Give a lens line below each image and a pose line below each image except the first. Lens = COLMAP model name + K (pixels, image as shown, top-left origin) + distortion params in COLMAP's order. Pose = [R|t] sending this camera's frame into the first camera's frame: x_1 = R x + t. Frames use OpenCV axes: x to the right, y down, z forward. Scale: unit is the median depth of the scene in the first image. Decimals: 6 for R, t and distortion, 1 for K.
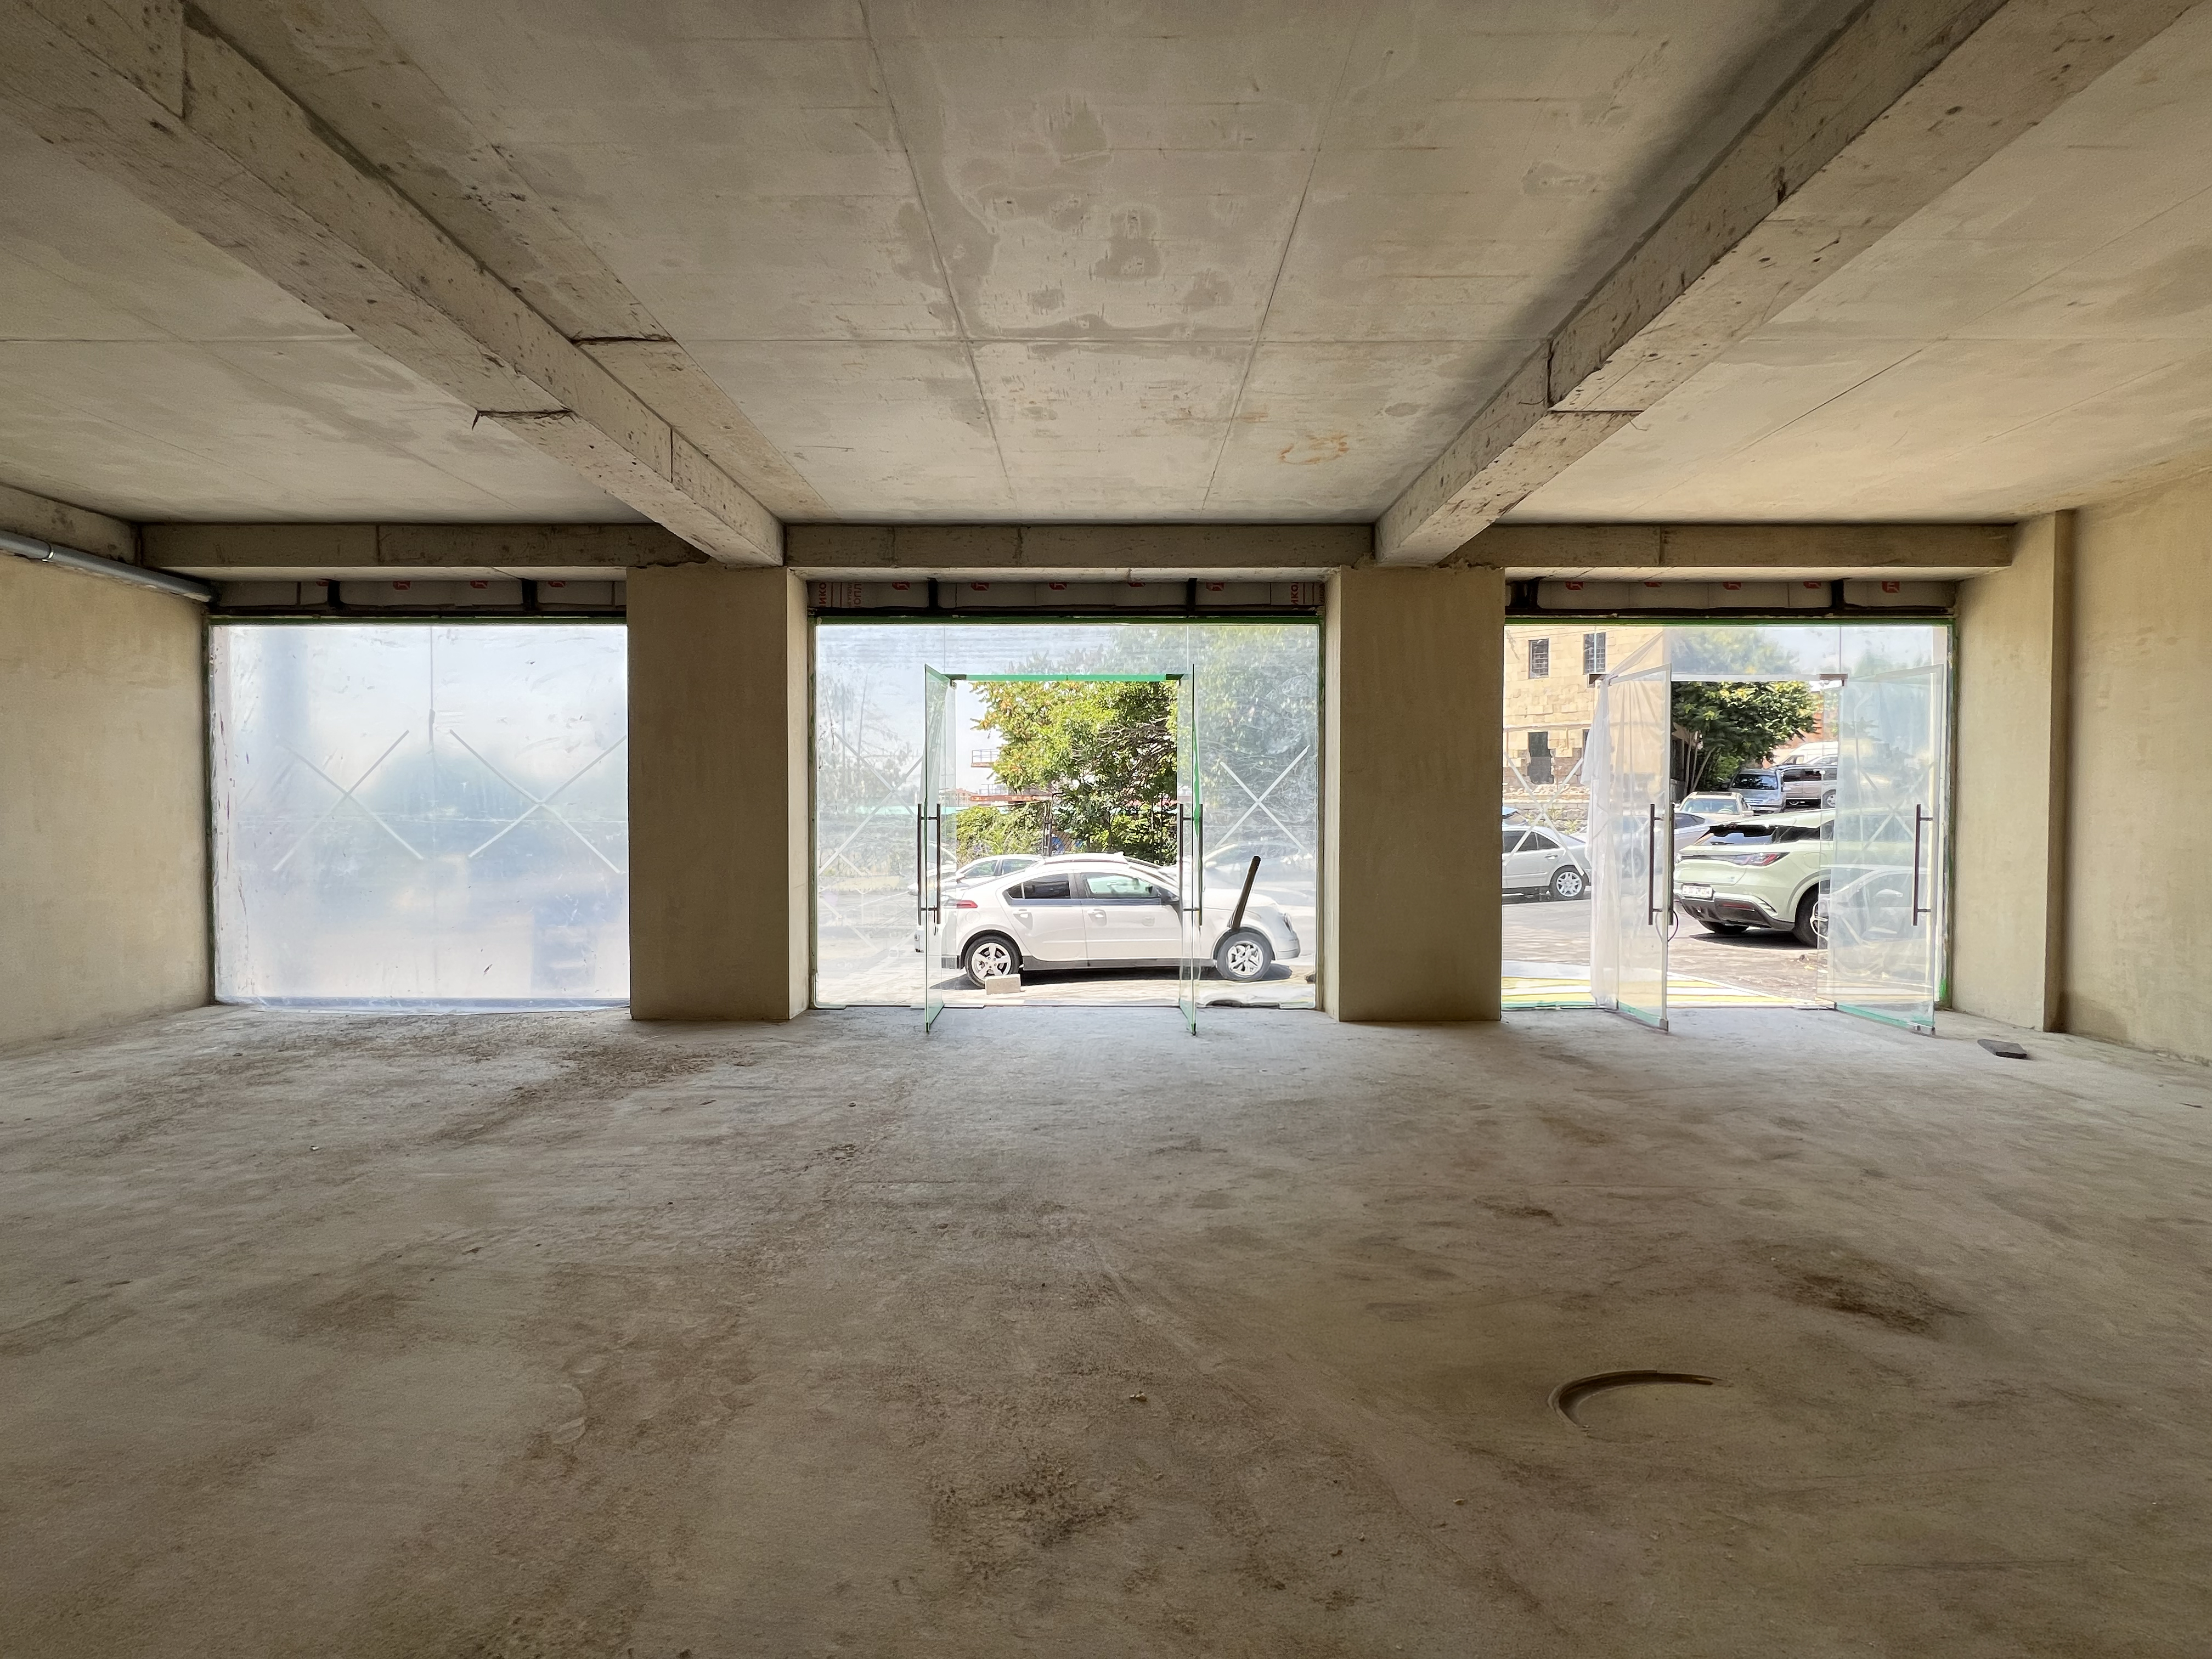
lens RADIAL K [[888.8, 0, 1101.7], [0, 888.8, 824.1], [0, 0, 1]] dist [-0.003887, 0.001284]
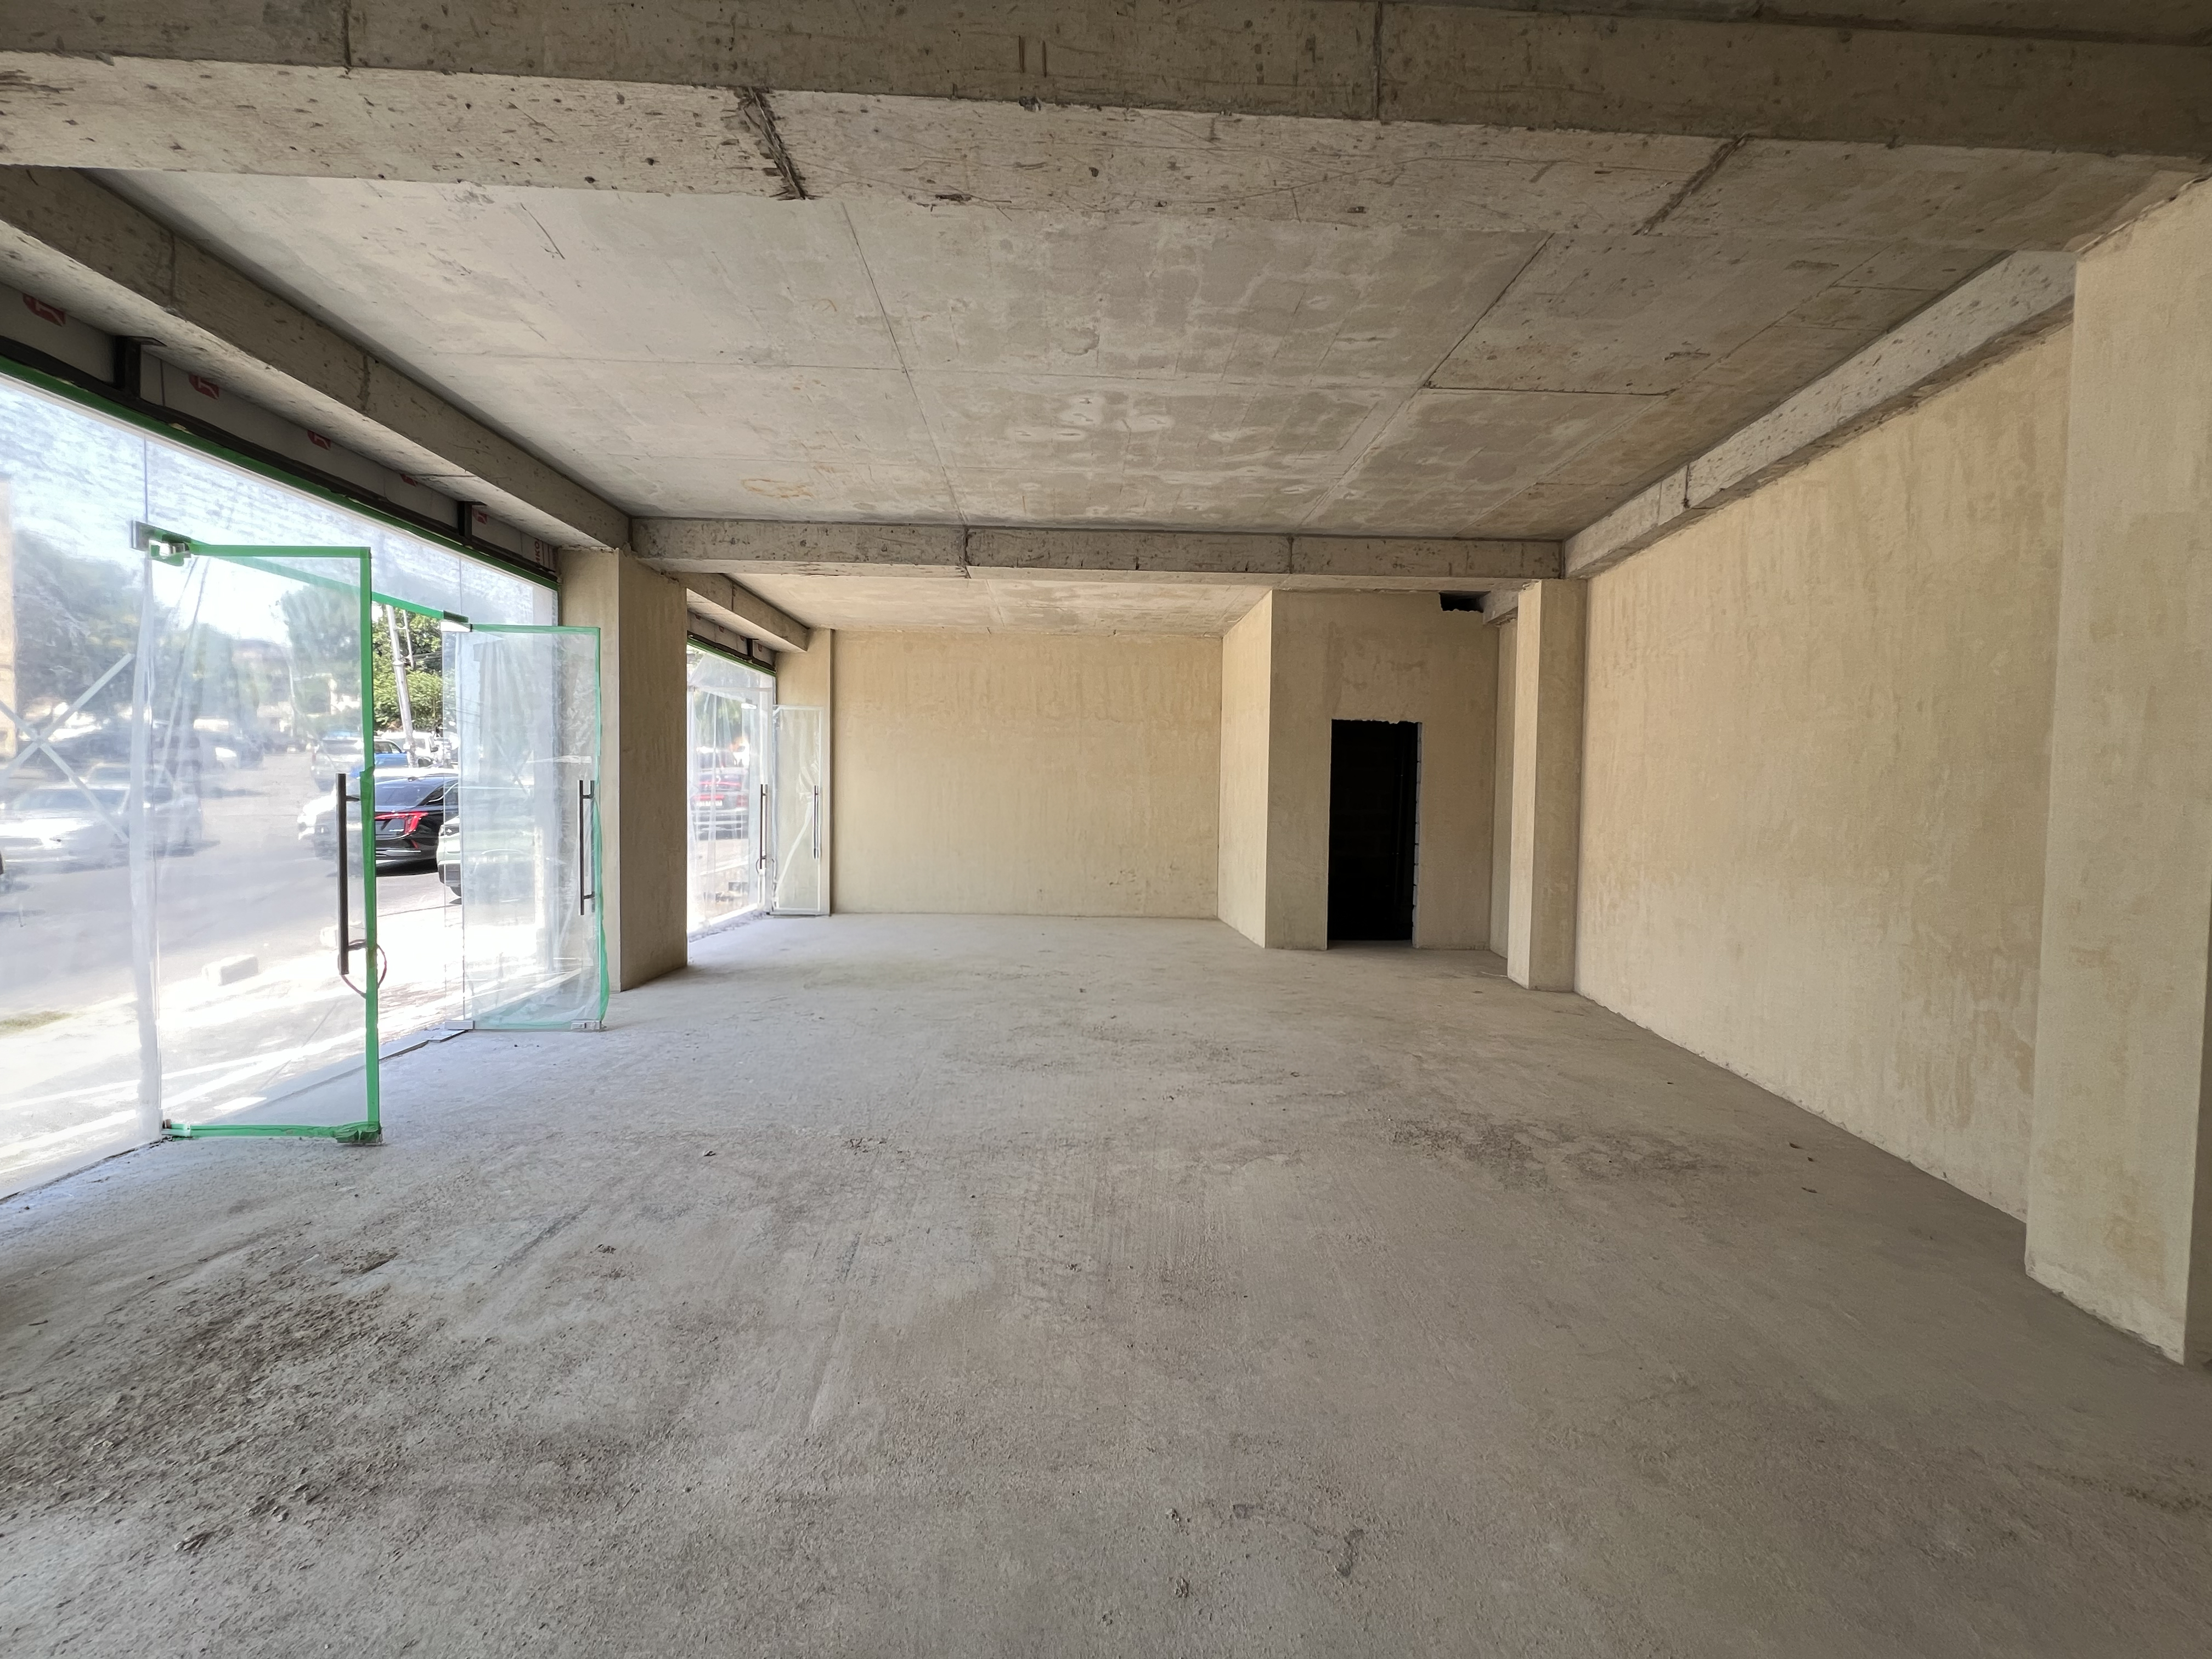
lens RADIAL K [[888.8, 0, 1101.7], [0, 888.8, 824.1], [0, 0, 1]] dist [-0.003887, 0.001284]
pose [[-0.044723, -0.036808, 0.998321, -1.087537], [0.005219, 0.999299, 0.037078, -0.011278], [-0.998986, 0.006869, -0.044500, 0.676243]]
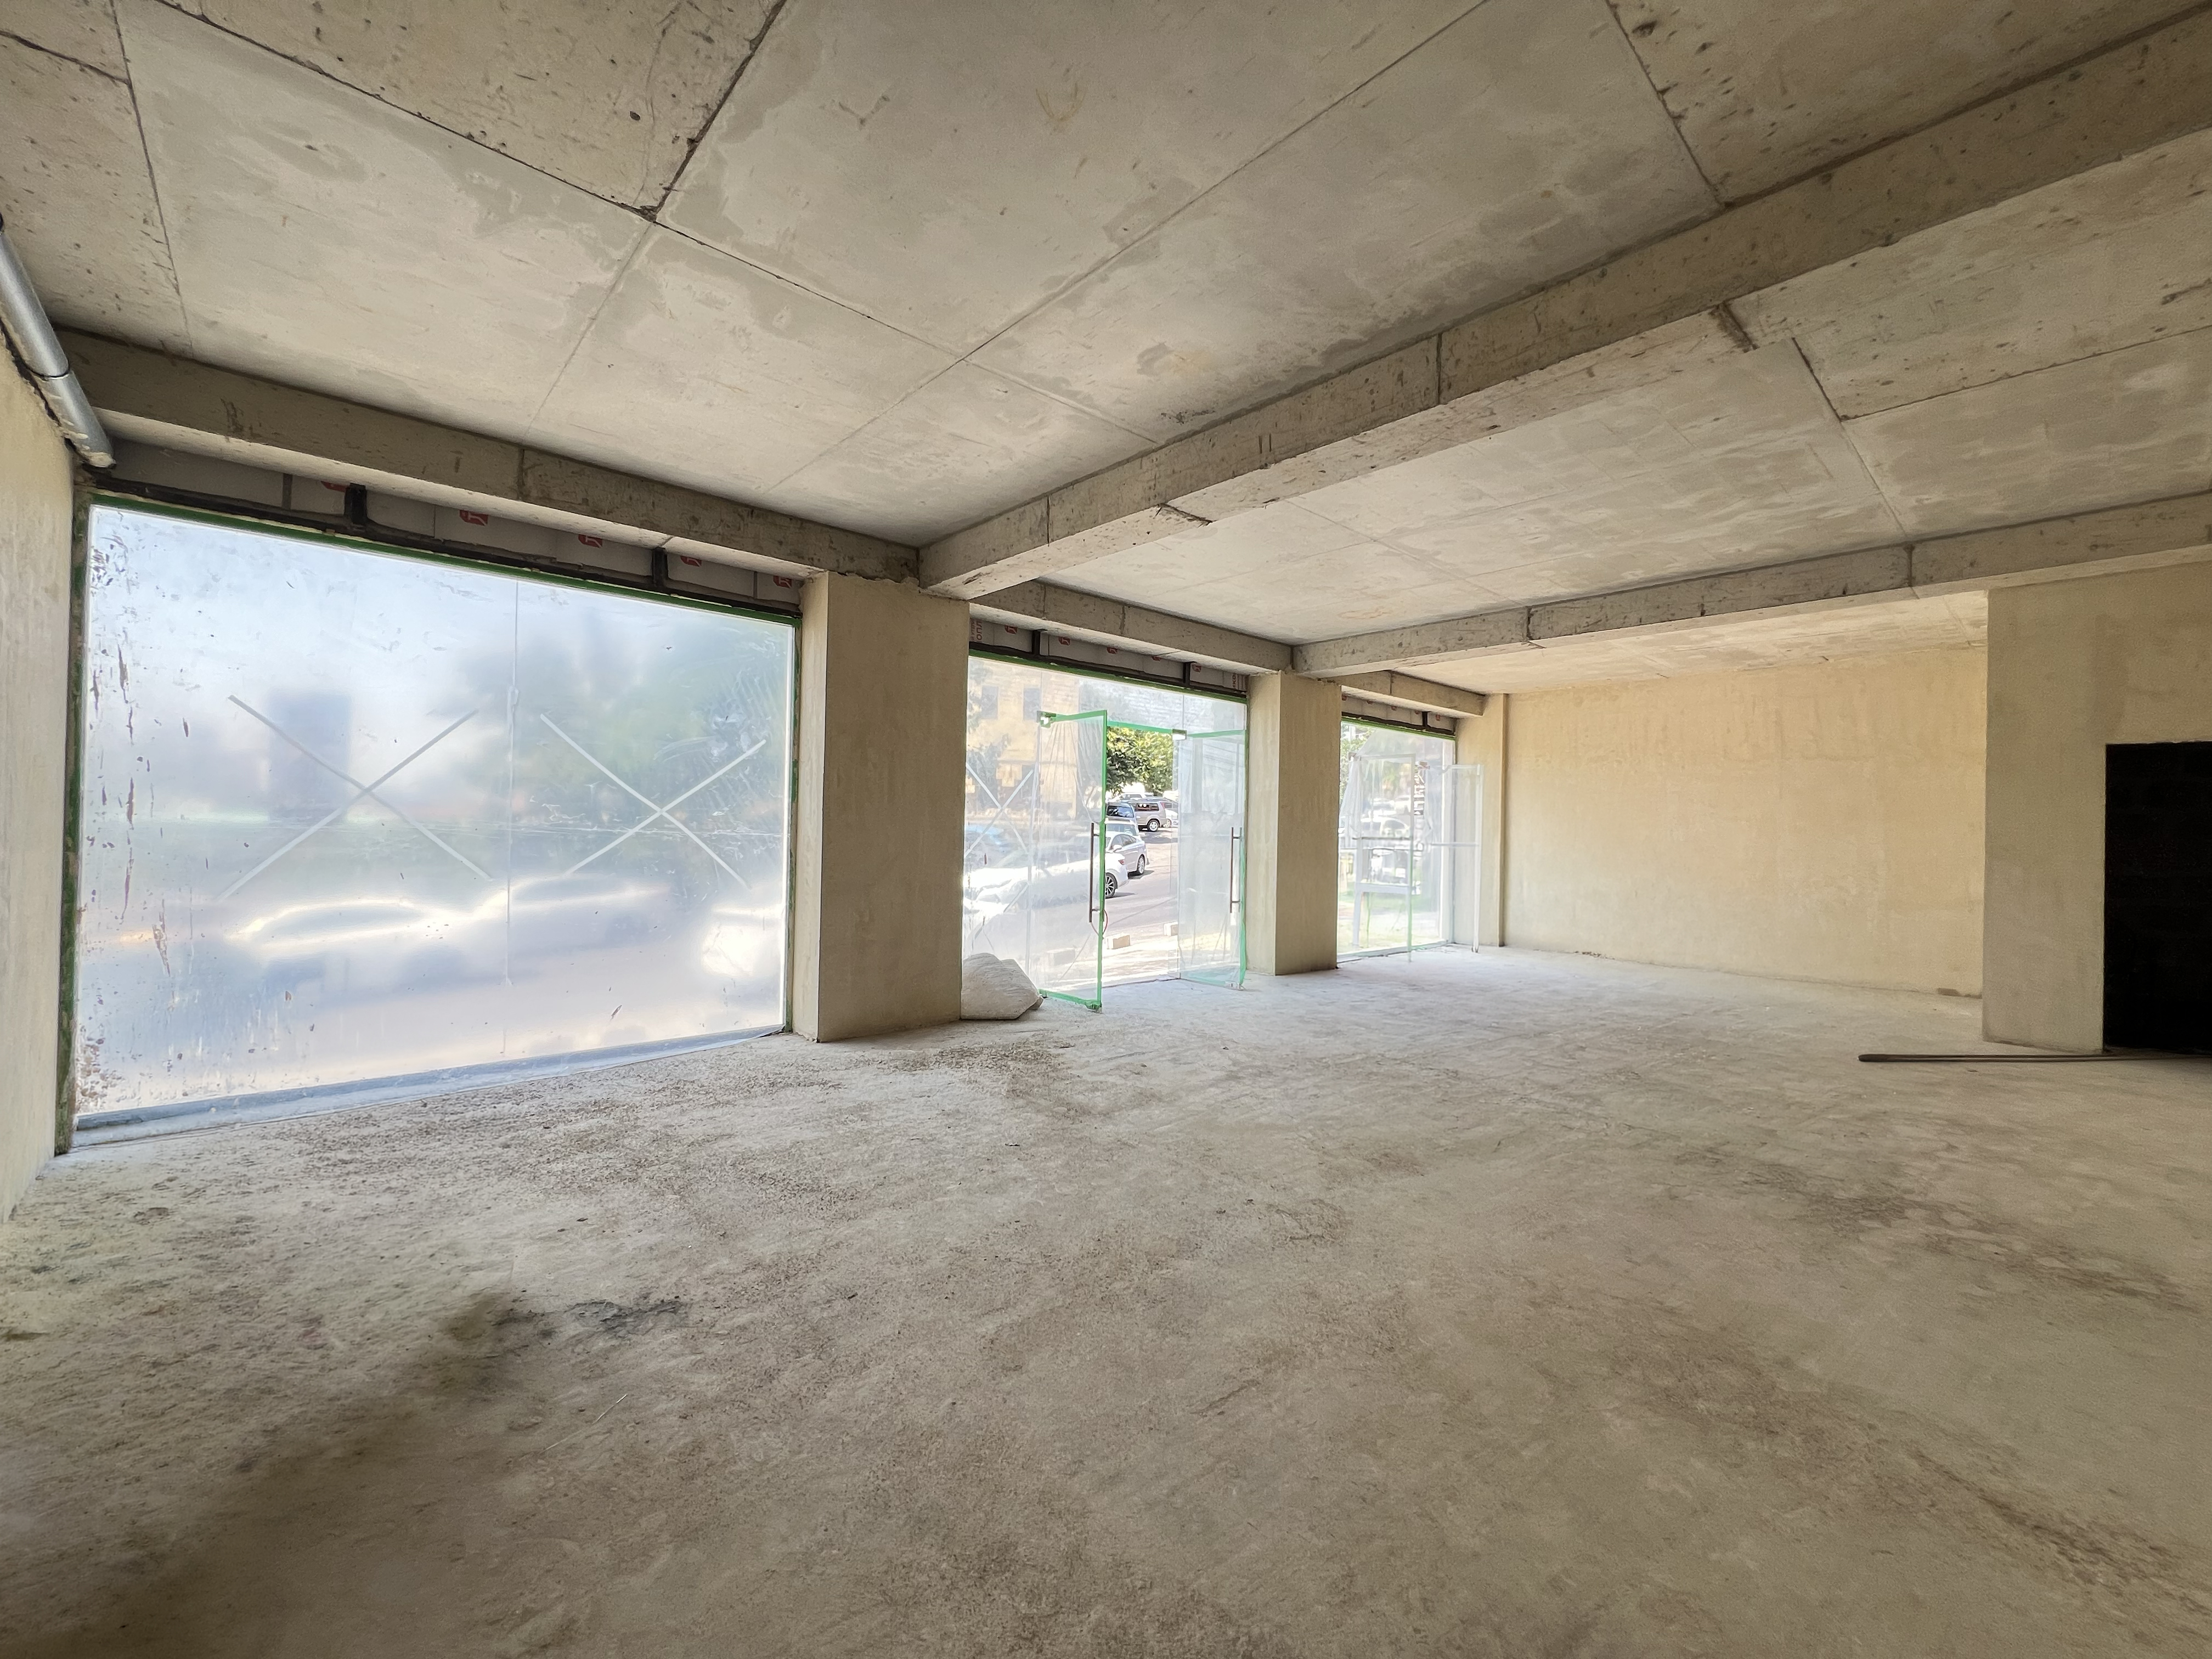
lens RADIAL K [[888.8, 0, 1101.7], [0, 888.8, 824.1], [0, 0, 1]] dist [-0.003887, 0.001284]
pose [[0.740395, 0.019531, 0.671889, -1.327939], [-0.006882, 0.999746, -0.021478, 0.005953], [-0.672137, 0.011278, 0.740341, 0.124473]]
